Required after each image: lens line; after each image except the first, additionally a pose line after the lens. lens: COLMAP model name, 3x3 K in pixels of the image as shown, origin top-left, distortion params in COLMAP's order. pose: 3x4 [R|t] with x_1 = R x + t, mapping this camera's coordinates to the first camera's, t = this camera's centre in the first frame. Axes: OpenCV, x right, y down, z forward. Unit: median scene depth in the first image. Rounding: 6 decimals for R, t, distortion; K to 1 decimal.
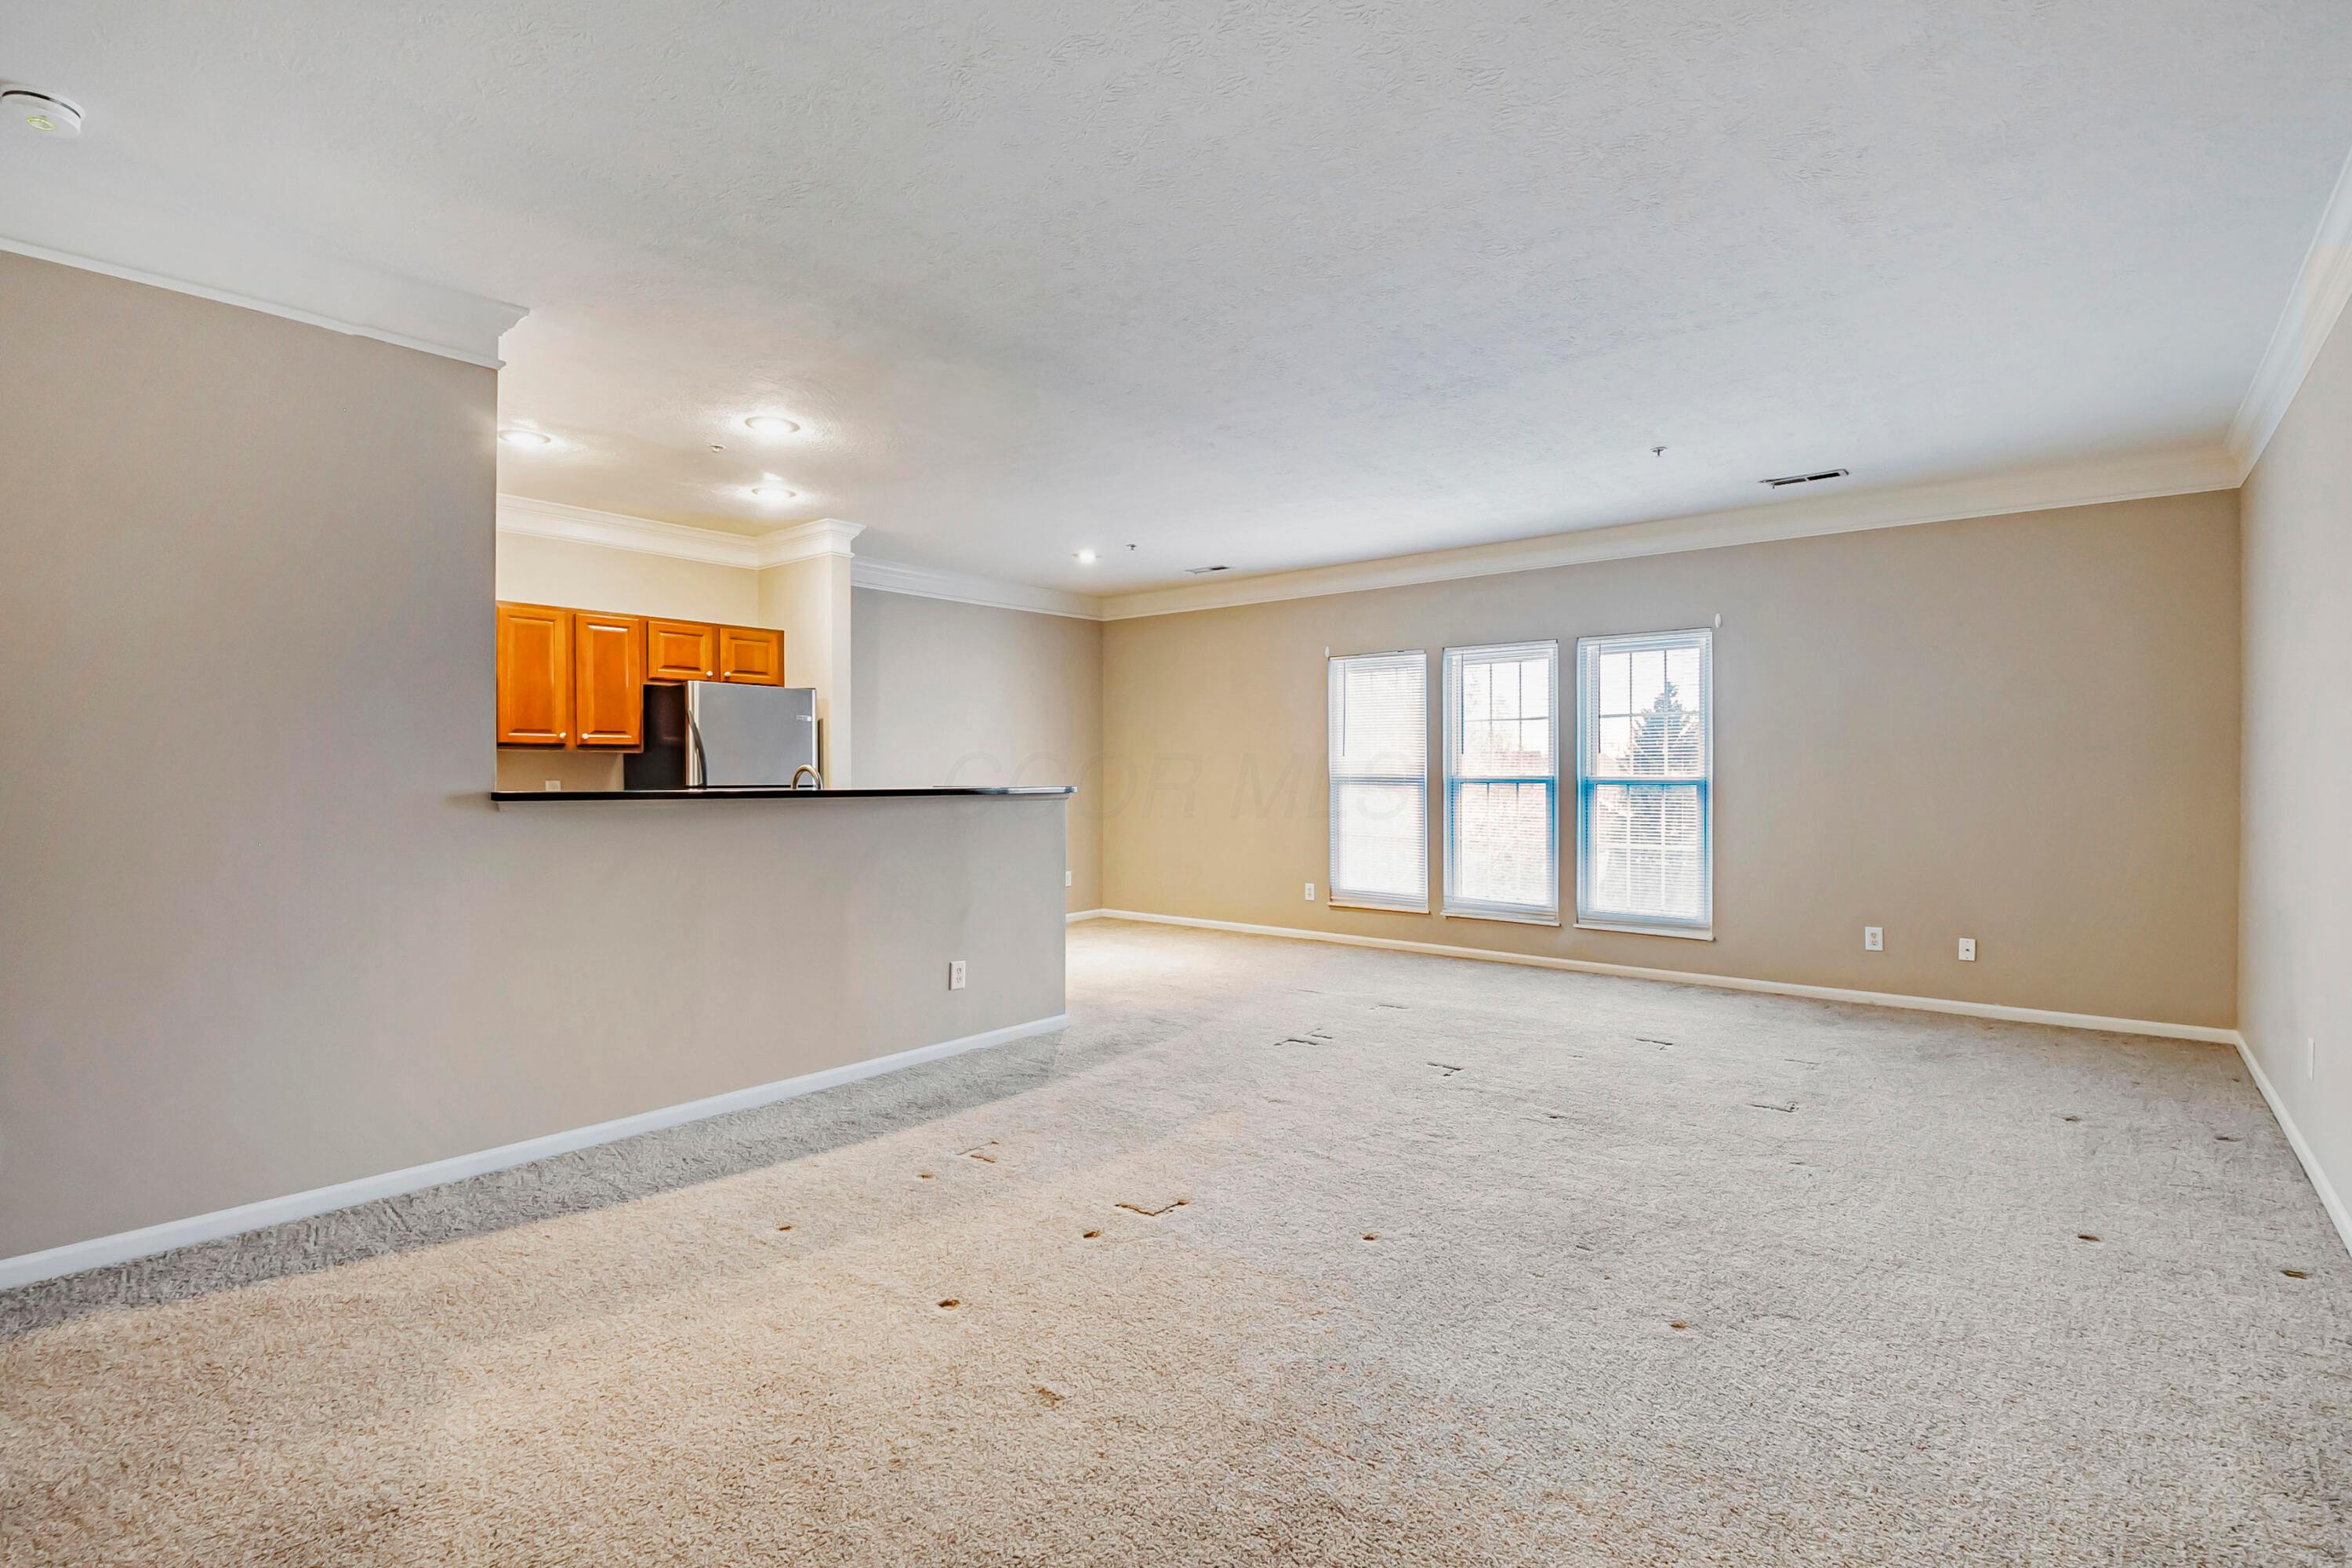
lens RADIAL K [[1066.4, 0, 1176.0], [0, 1066.4, 784.0], [0, 0, 1]] dist [-0.001652, -0.000194]
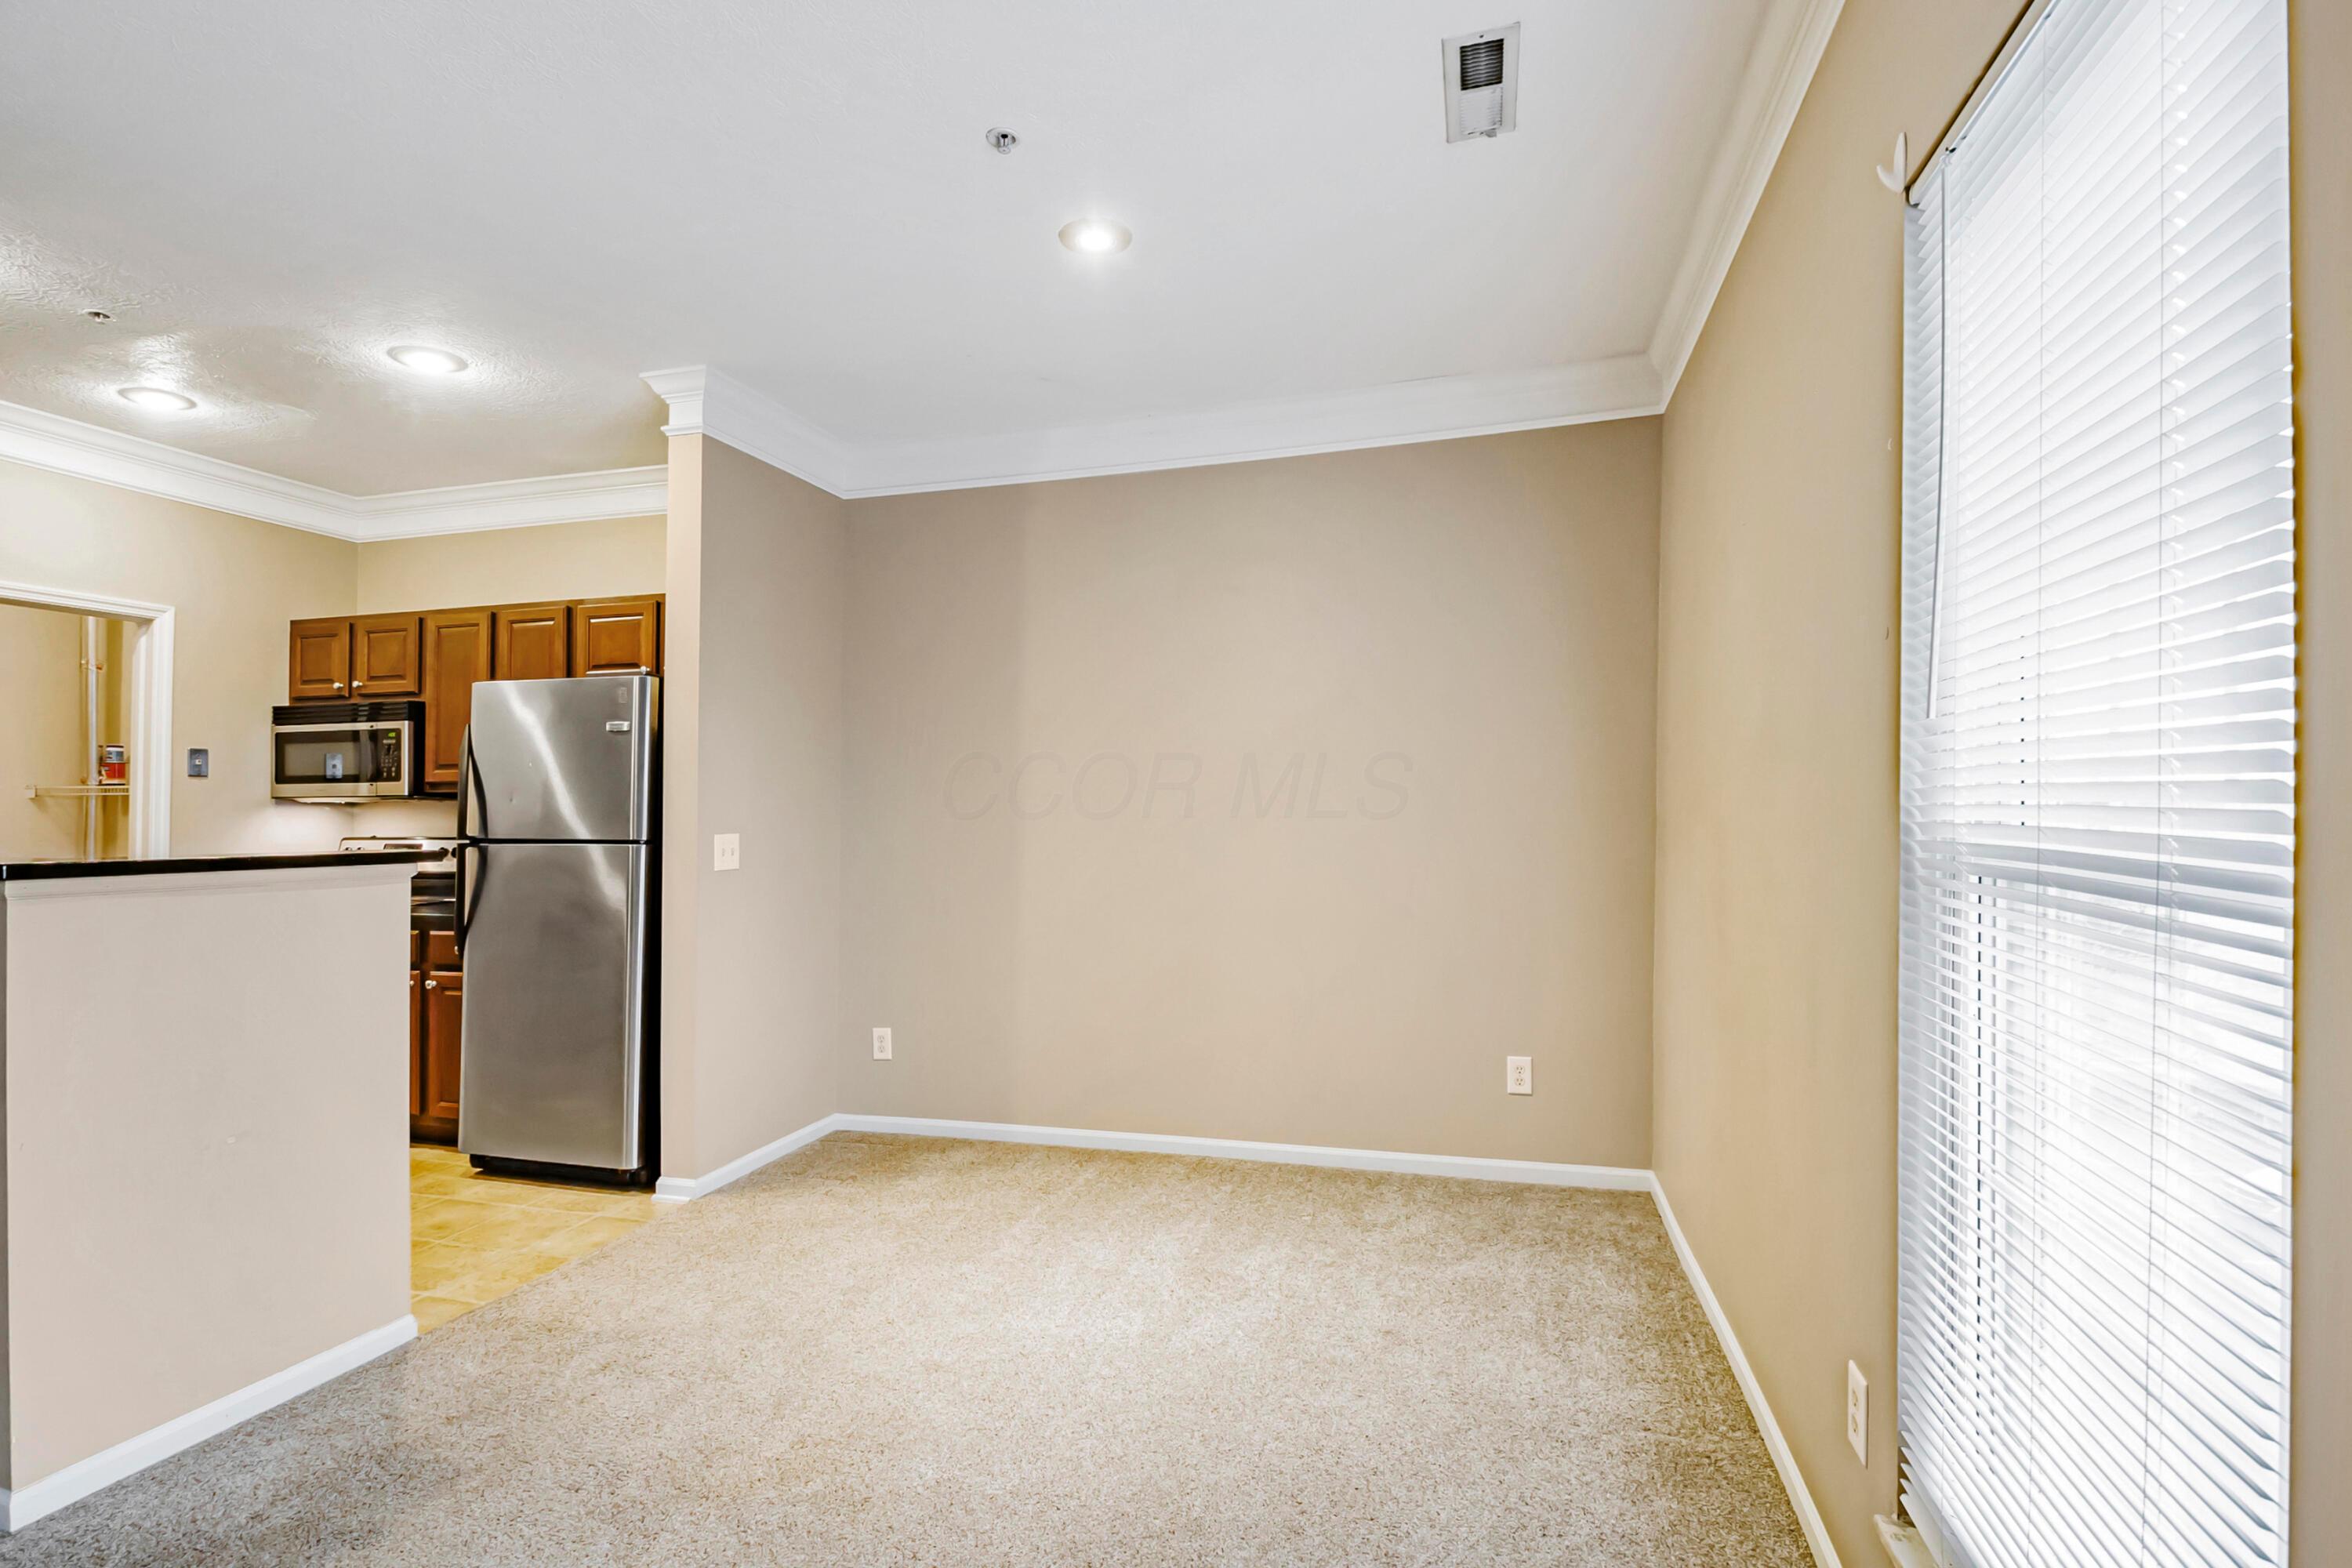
lens RADIAL K [[1109.7, 0, 1176.0], [0, 1109.7, 784.0], [0, 0, 1]] dist [-0.000297, -0.012761]
pose [[0.449854, -0.017750, -0.892926, 0.358529], [-0.006922, 0.999703, -0.023359, -0.016952], [0.893075, 0.016689, 0.449598, 0.952099]]
